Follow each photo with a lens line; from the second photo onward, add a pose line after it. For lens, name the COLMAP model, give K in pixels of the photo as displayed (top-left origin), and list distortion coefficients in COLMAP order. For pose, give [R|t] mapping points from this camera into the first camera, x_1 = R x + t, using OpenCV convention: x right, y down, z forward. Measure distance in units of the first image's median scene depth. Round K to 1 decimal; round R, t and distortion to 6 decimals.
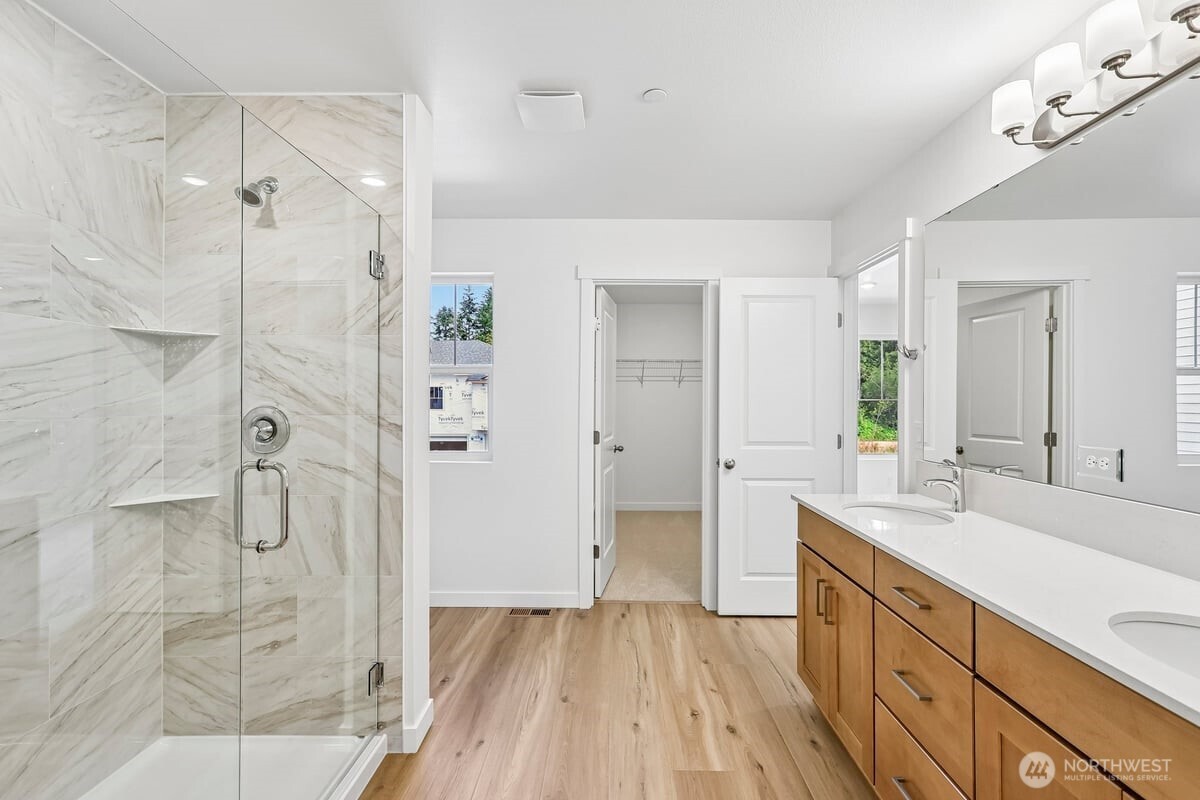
lens RADIAL K [[531.4, 0, 603.5], [0, 531.4, 397.7], [0, 0, 1]] dist [-0.000778, 0.001308]
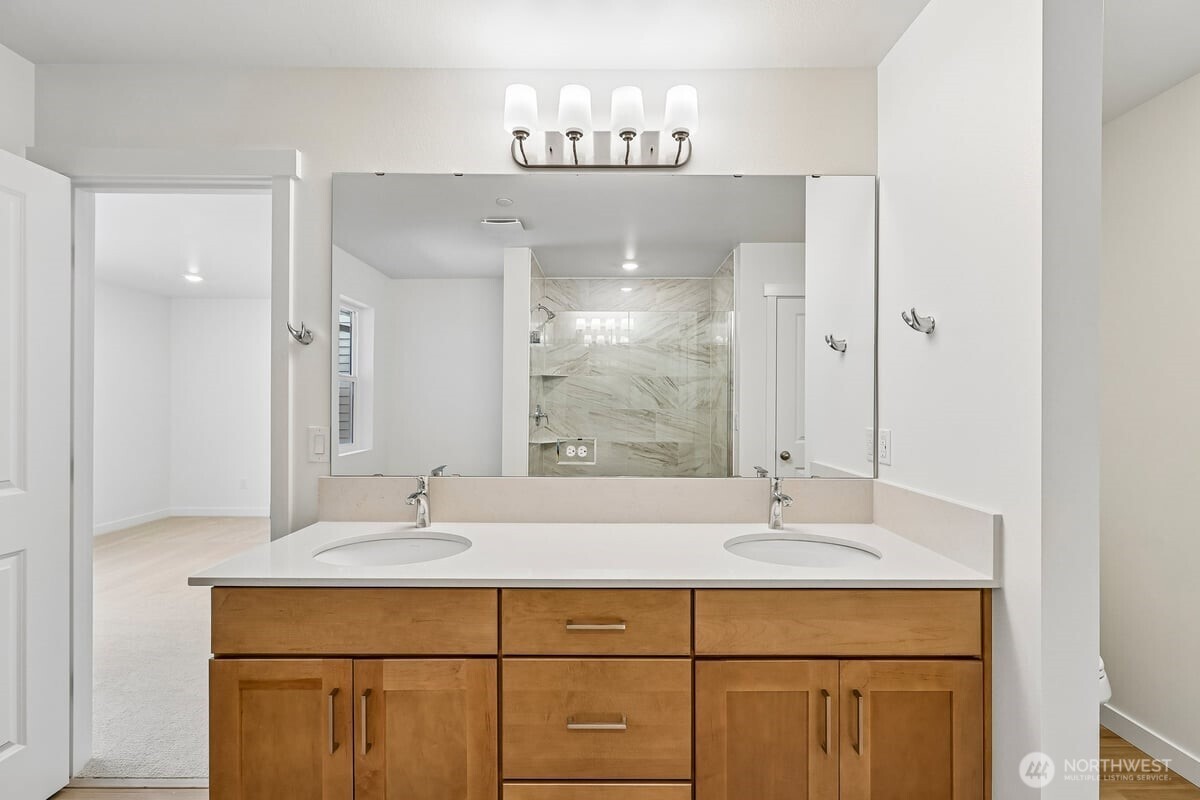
lens RADIAL K [[531.4, 0, 609.1], [0, 531.4, 402.7], [0, 0, 1]] dist [-0.000778, 0.001308]
pose [[-0.026161, 0.003140, 0.999653, -0.211506], [-0.009505, 0.999949, -0.003390, 0.010974], [-0.999613, -0.009591, -0.026130, 0.714823]]
